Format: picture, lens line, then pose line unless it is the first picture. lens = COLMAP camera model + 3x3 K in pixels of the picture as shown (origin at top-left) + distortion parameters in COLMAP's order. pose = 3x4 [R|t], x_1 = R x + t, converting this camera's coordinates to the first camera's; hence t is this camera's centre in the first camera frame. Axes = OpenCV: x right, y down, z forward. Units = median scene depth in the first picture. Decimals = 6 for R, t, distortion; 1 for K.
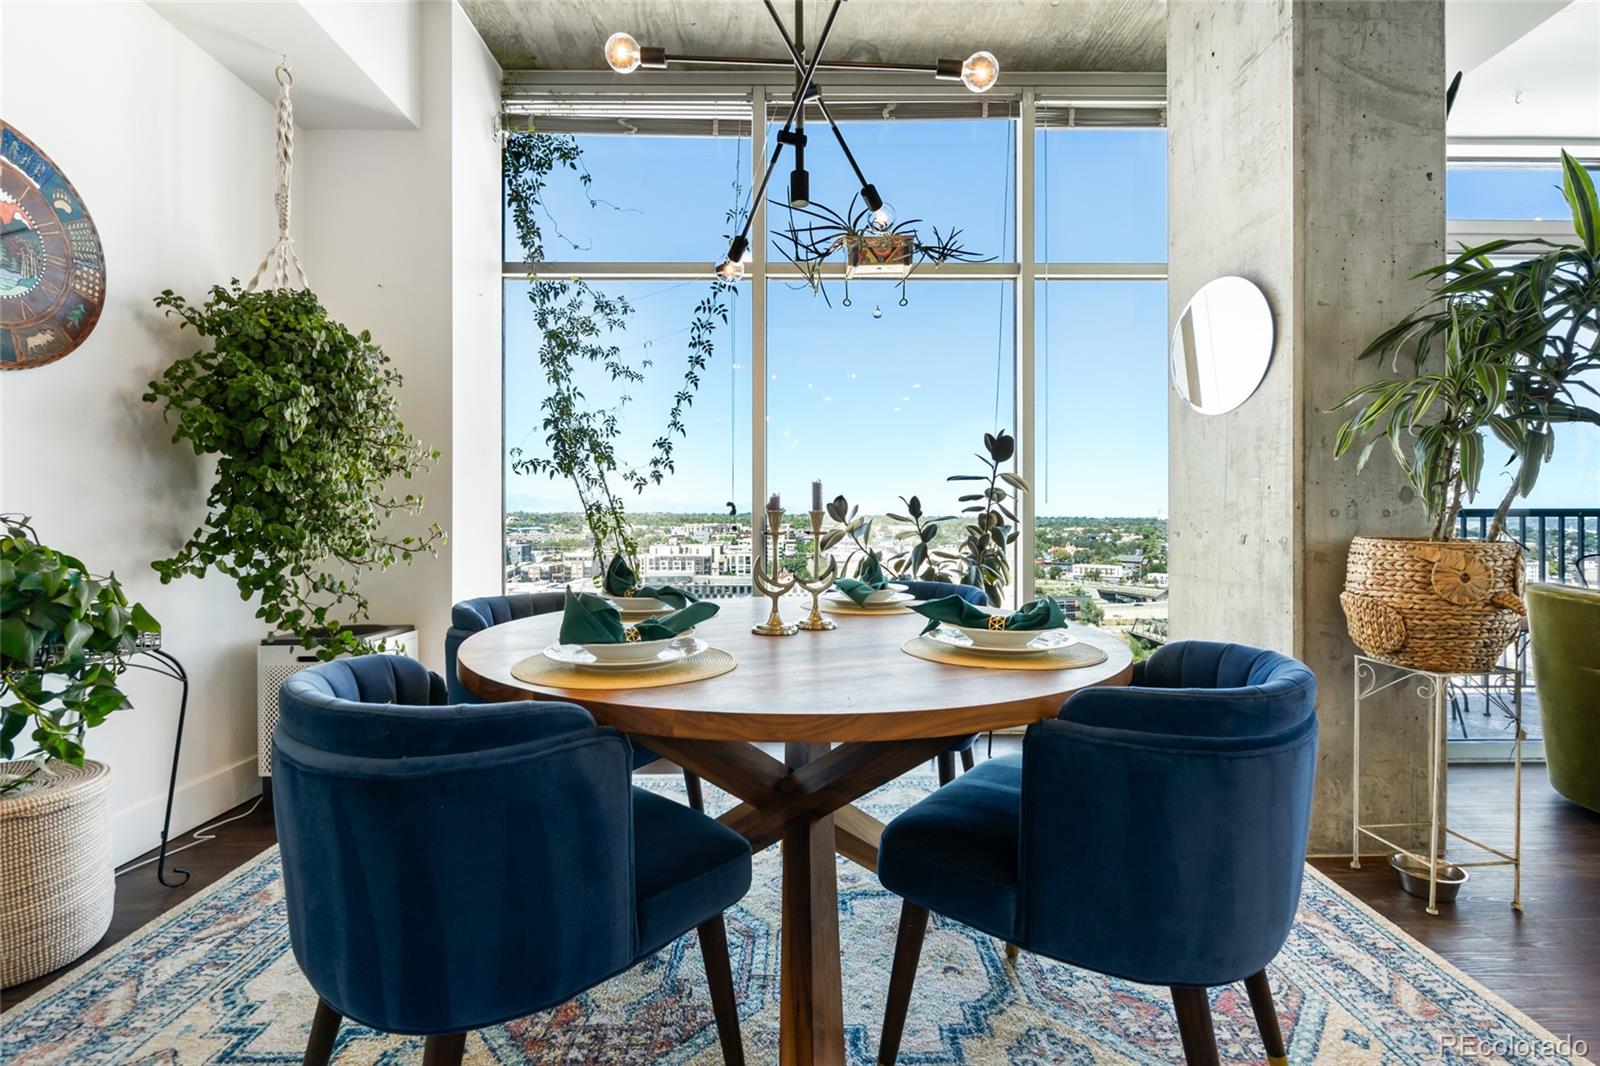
lens RADIAL K [[726.4, 0, 800.4], [0, 726.4, 521.0], [0, 0, 1]] dist [-0.003803, 0.000649]
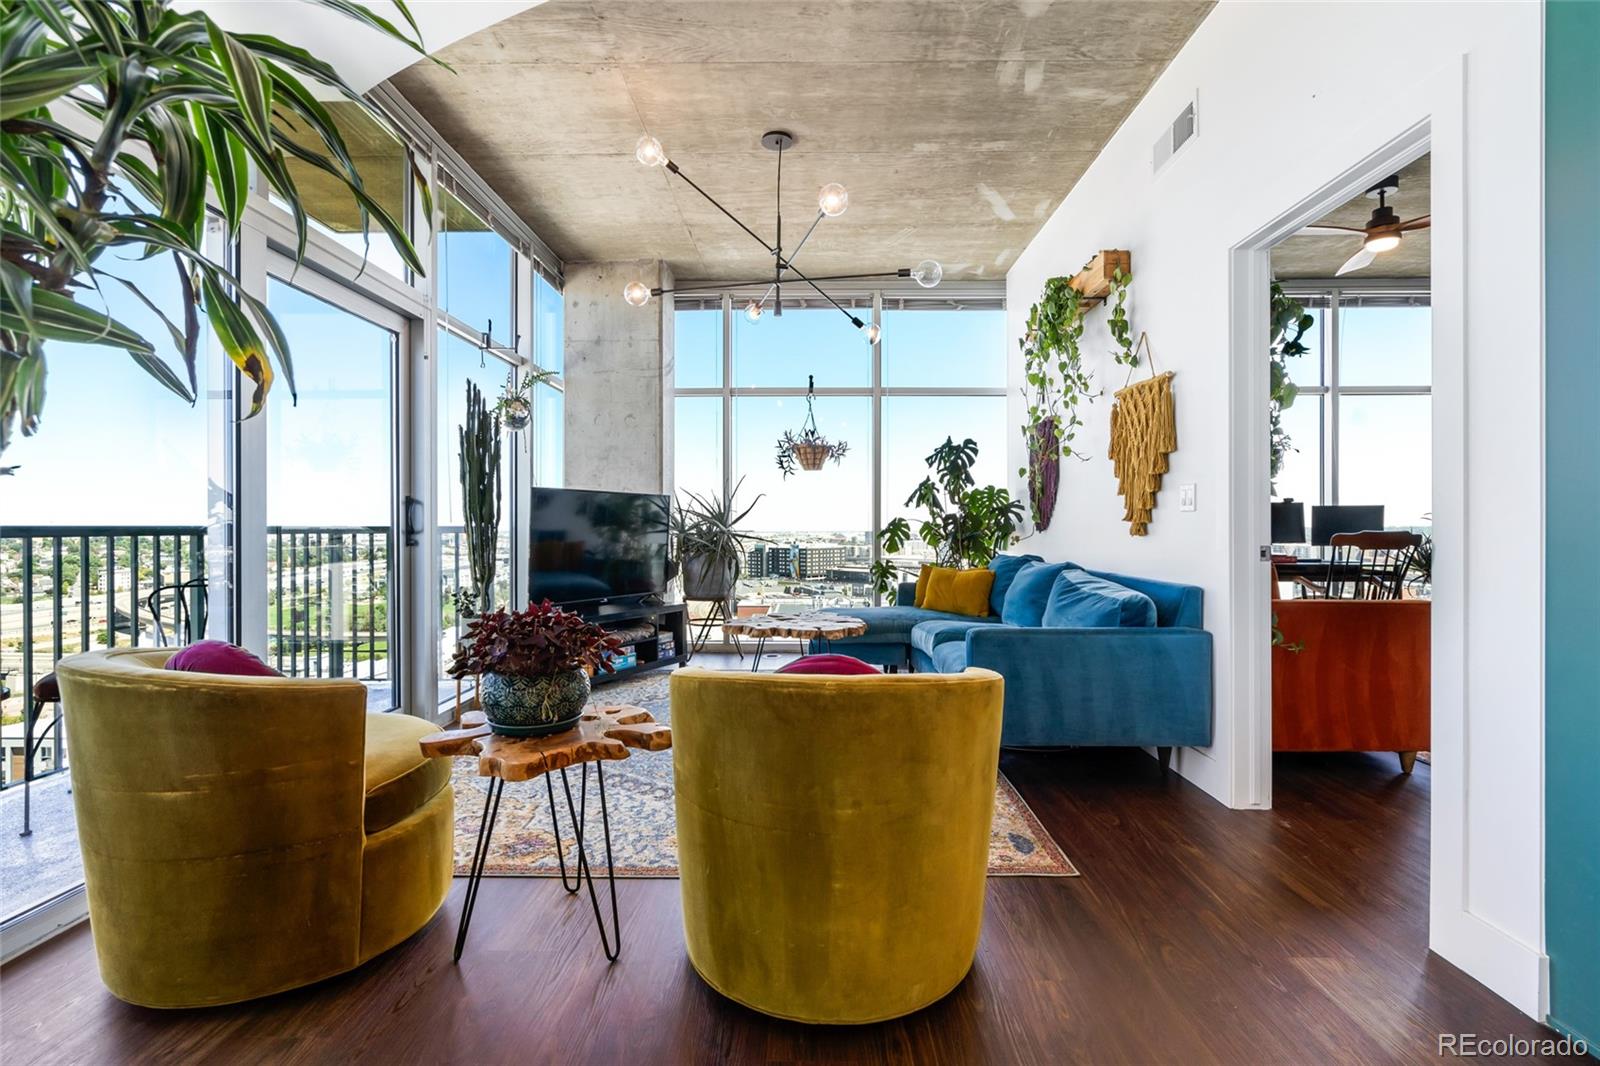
lens RADIAL K [[724.5, 0, 802.4], [0, 724.5, 526.0], [0, 0, 1]] dist [-0.003325, 0.000131]
pose [[0.024317, 0.002771, 0.999700, 0.474543], [0.002589, 0.999993, -0.002835, -0.023678], [-0.999701, 0.002658, 0.024309, 0.421663]]
